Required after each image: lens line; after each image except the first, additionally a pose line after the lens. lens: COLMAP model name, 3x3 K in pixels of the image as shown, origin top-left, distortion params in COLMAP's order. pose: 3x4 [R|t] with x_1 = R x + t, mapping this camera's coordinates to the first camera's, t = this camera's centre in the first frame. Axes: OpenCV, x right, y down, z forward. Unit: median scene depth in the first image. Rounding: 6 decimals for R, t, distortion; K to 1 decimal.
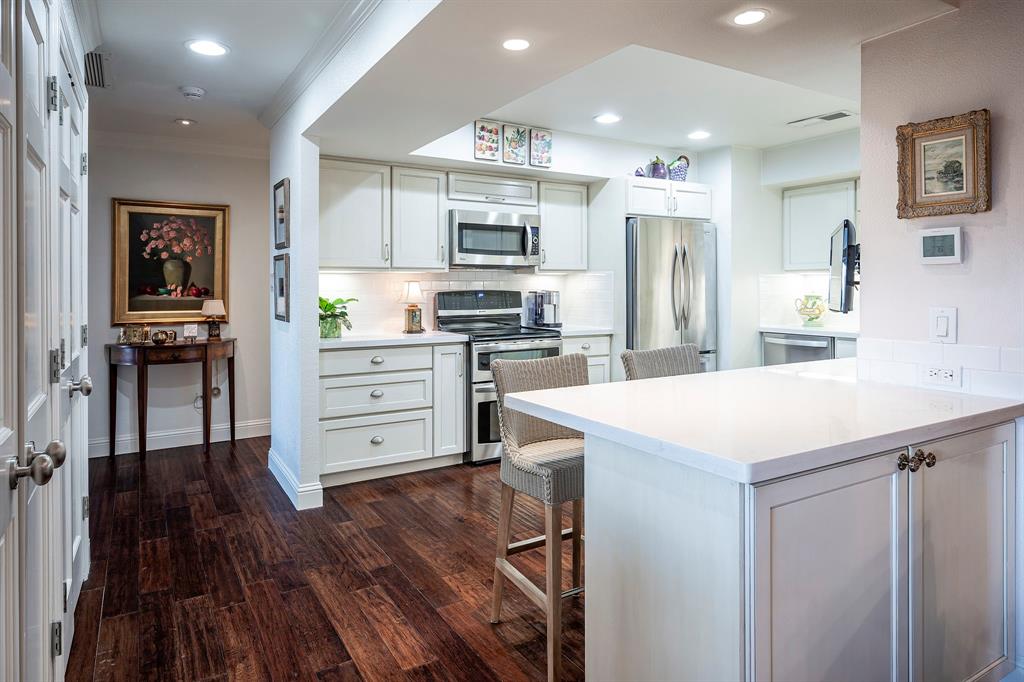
lens RADIAL K [[551.6, 0, 514.4], [0, 551.6, 288.6], [0, 0, 1]] dist [-0.002223, 0.000026]
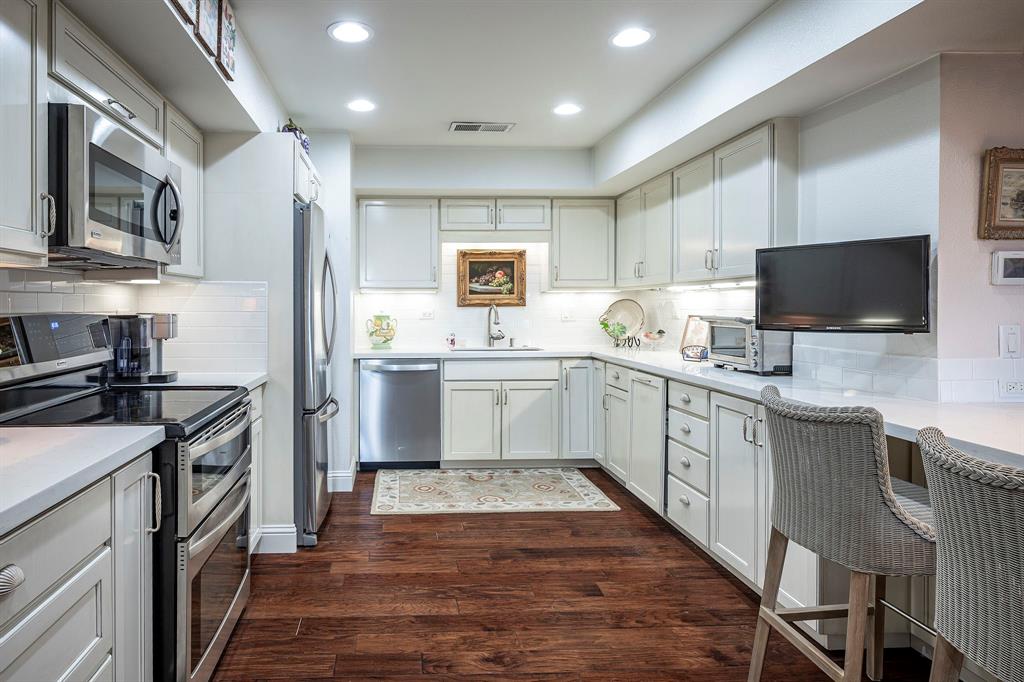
lens RADIAL K [[574.0, 0, 511.7], [0, 574.0, 308.9], [0, 0, 1]] dist [-0.000302, 0.000062]
pose [[0.523120, -0.003631, 0.852251, -0.311755], [0.002740, 0.999993, 0.002578, -0.001414], [-0.852254, 0.000986, 0.523127, 0.562116]]
